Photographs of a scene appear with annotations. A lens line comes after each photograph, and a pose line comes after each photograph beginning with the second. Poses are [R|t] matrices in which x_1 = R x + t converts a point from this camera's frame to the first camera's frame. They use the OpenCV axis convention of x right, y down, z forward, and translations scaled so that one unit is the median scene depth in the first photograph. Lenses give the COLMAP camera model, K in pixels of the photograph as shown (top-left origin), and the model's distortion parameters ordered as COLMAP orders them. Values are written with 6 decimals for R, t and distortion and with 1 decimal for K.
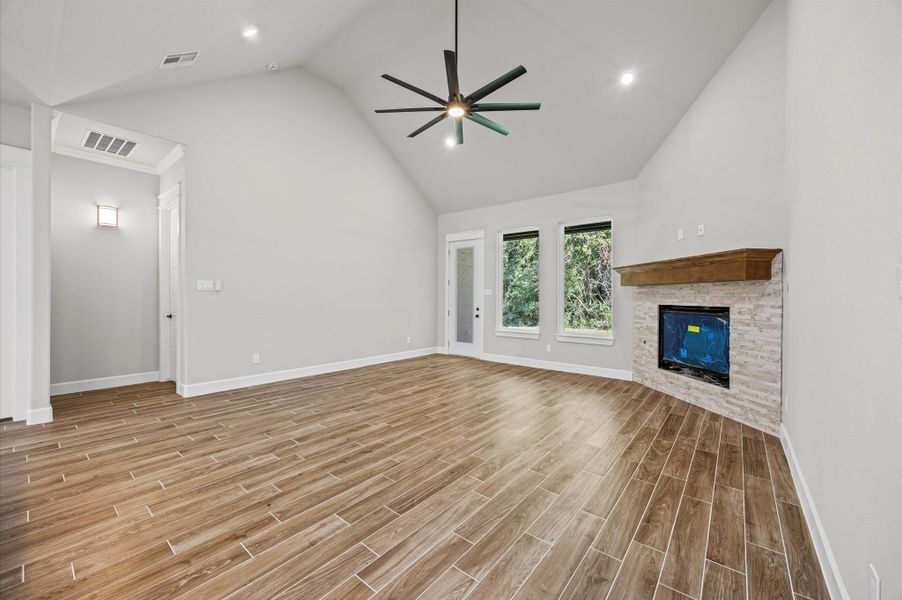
lens RADIAL K [[352.1, 0, 451.0], [0, 352.1, 300.0], [0, 0, 1]] dist [0.001797, 0.000246]
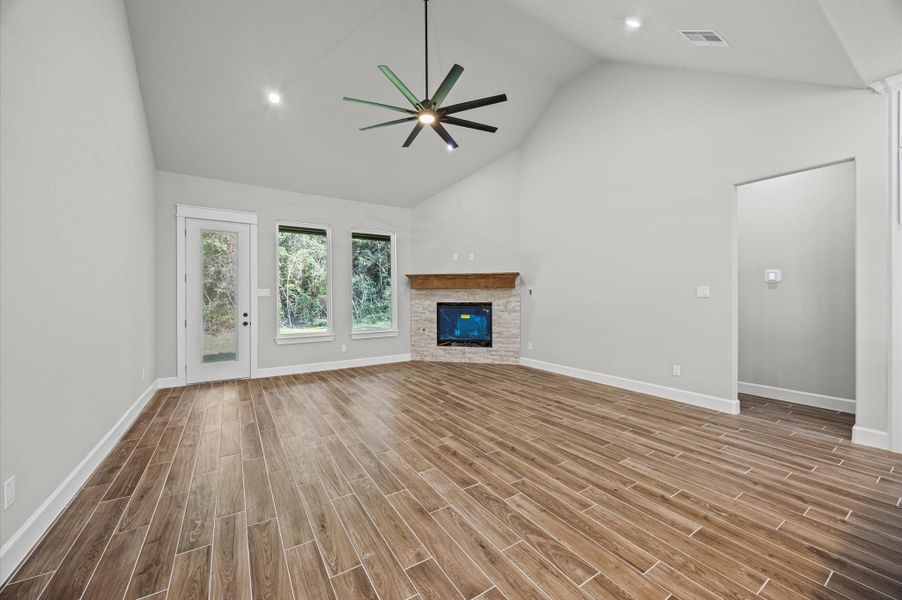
lens RADIAL K [[341.7, 0, 451.0], [0, 341.7, 300.0], [0, 0, 1]] dist [-0.001354, -0.000233]
pose [[0.308298, -0.016854, 0.951141, -1.026460], [0.014076, 0.999814, 0.013154, -0.020365], [-0.951186, 0.009333, 0.308478, 0.705600]]
